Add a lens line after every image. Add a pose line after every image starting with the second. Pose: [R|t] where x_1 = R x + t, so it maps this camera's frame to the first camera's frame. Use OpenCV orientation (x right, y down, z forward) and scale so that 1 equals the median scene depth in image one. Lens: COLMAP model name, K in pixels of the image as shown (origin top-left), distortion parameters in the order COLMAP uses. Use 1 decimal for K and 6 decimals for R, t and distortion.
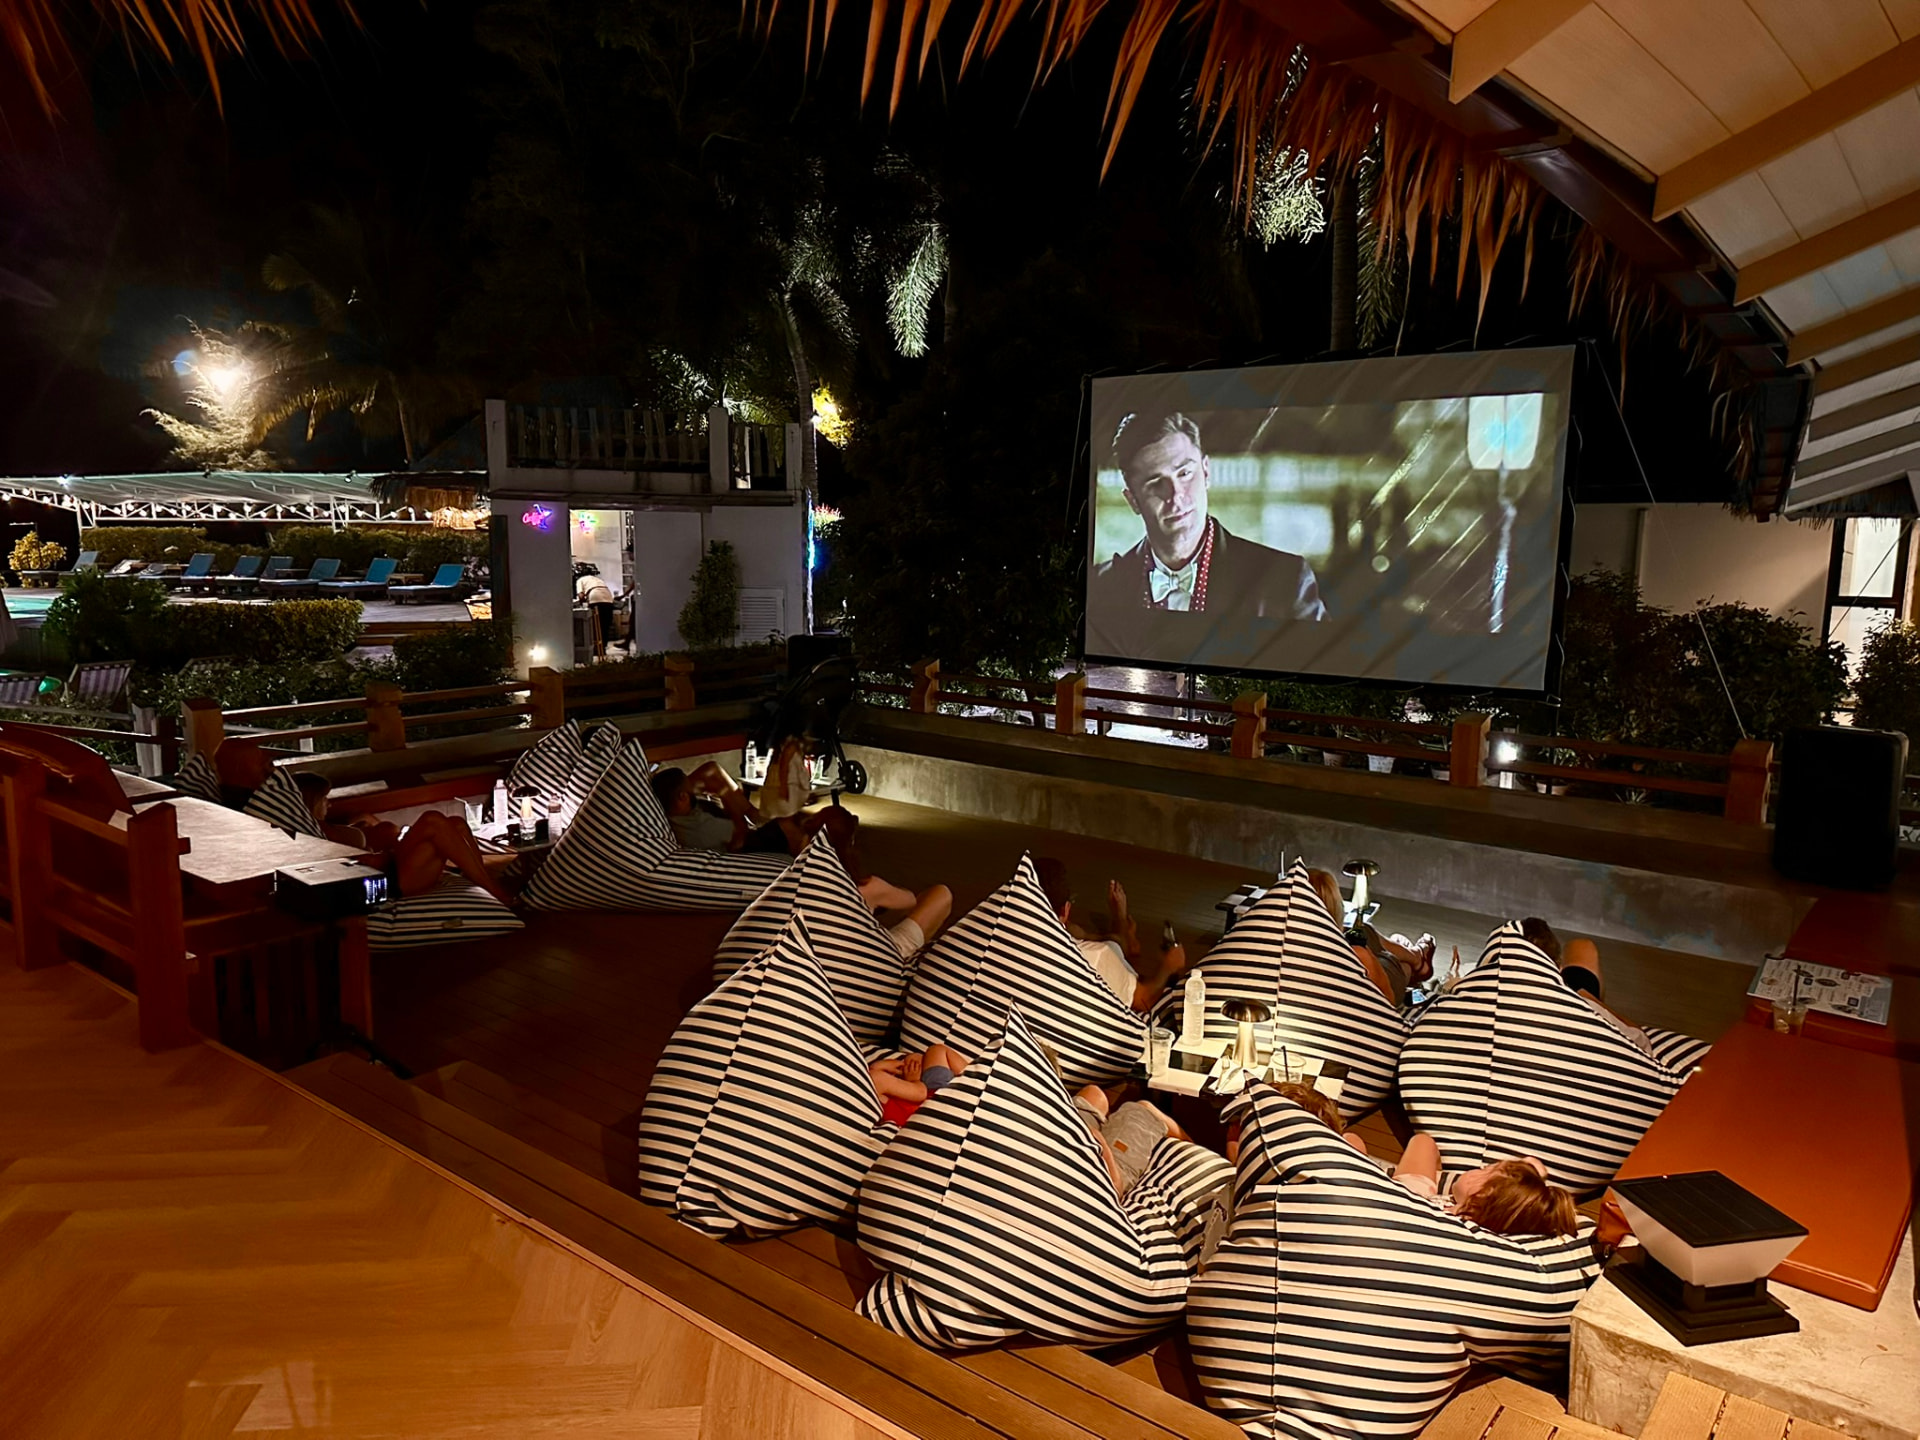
lens RADIAL K [[1351.7, 0, 960.0], [0, 1351.7, 720.0], [0, 0, 1]] dist [0.011657, 0.001267]
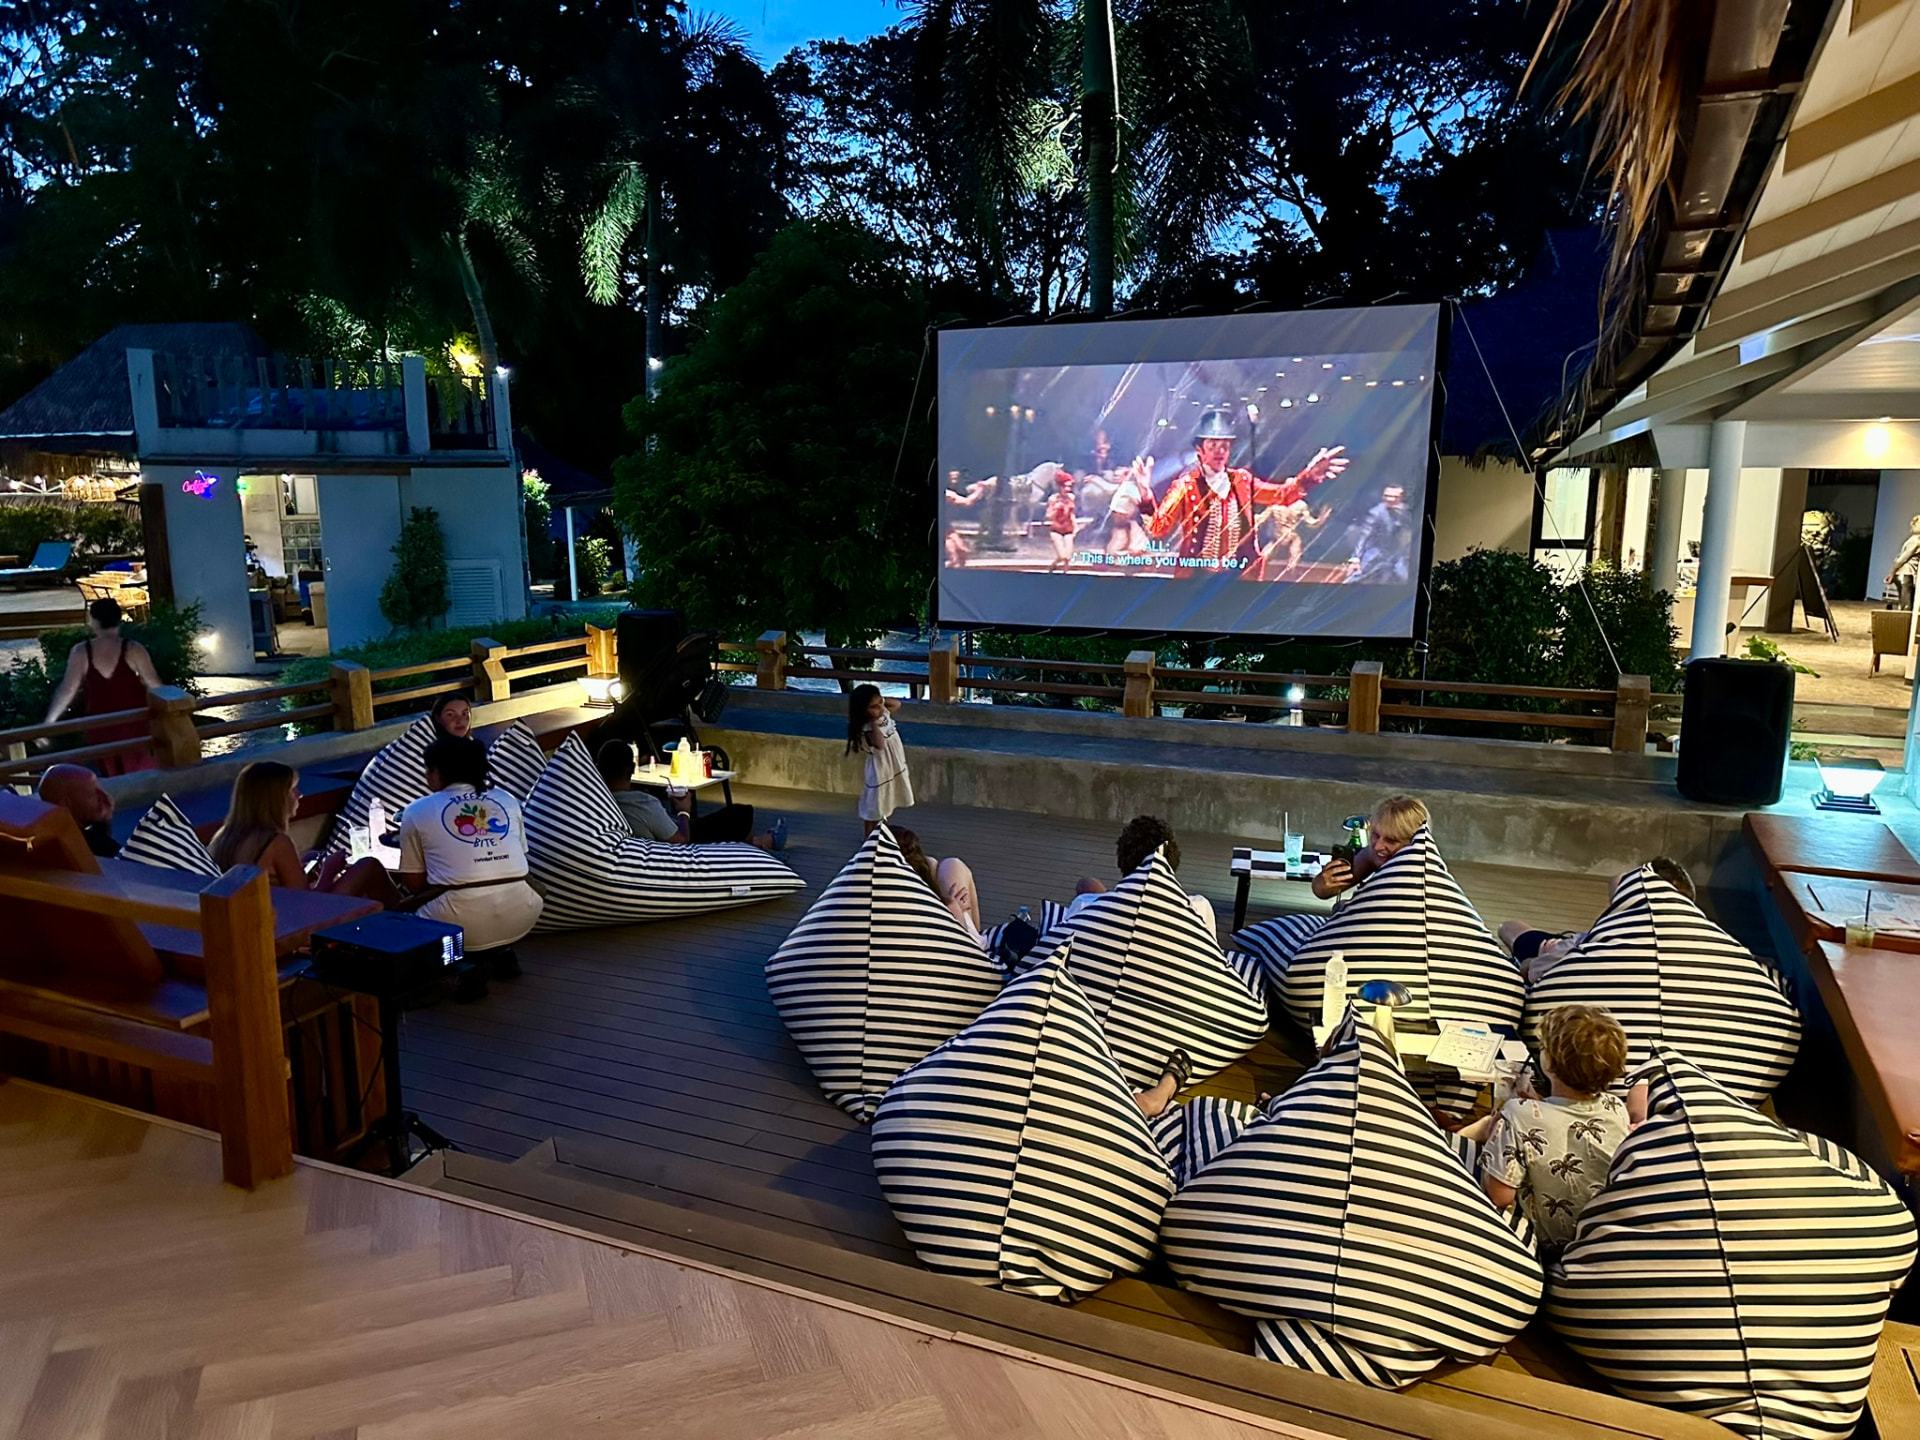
lens RADIAL K [[1368.1, 0, 960.0], [0, 1368.1, 720.0], [0, 0, 1]] dist [0.002103, -0.000492]
pose [[0.965226, -0.059164, 0.254632, -0.174734], [0.052005, 0.998042, 0.034762, -0.012331], [-0.256190, -0.020311, 0.966413, 0.067304]]
